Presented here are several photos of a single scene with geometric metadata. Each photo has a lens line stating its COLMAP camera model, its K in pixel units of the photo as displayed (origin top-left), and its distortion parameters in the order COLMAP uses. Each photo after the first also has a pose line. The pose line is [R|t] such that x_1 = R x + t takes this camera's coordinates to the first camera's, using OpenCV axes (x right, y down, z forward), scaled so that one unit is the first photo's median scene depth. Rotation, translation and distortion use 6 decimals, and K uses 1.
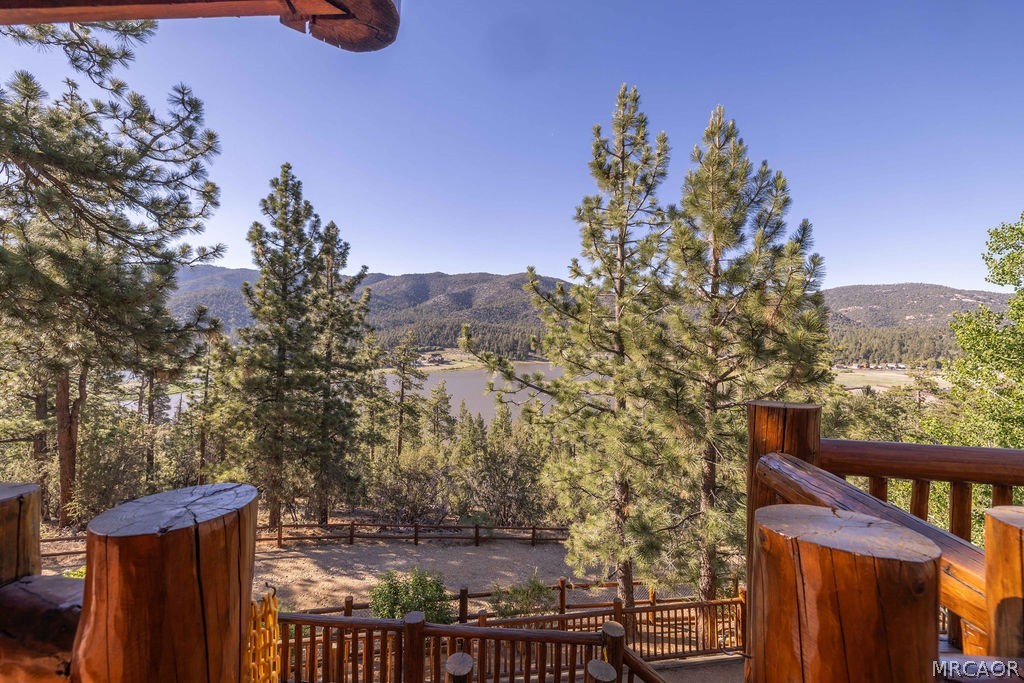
lens RADIAL K [[429.4, 0, 506.5], [0, 429.4, 336.3], [0, 0, 1]] dist [0.001288, 0.000246]
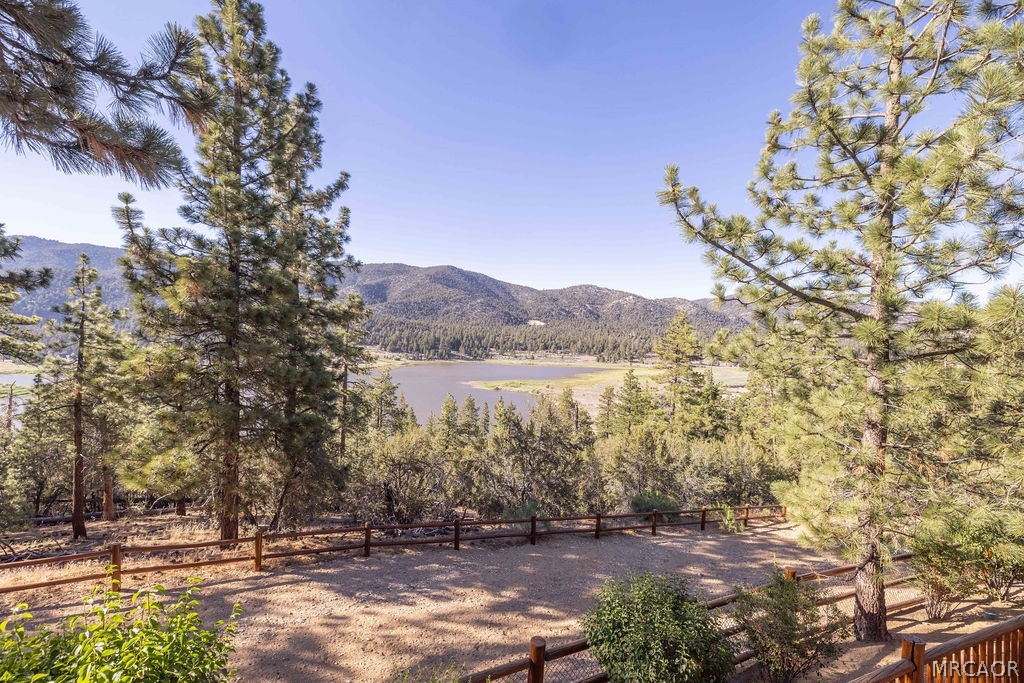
lens RADIAL K [[452.4, 0, 522.0], [0, 452.4, 358.6], [0, 0, 1]] dist [0.000364, 0.000043]
pose [[0.977761, 0.001193, 0.209719, -0.254829], [-0.012280, 0.998594, 0.051574, 0.125075], [-0.209363, -0.053002, 0.976401, 0.253538]]
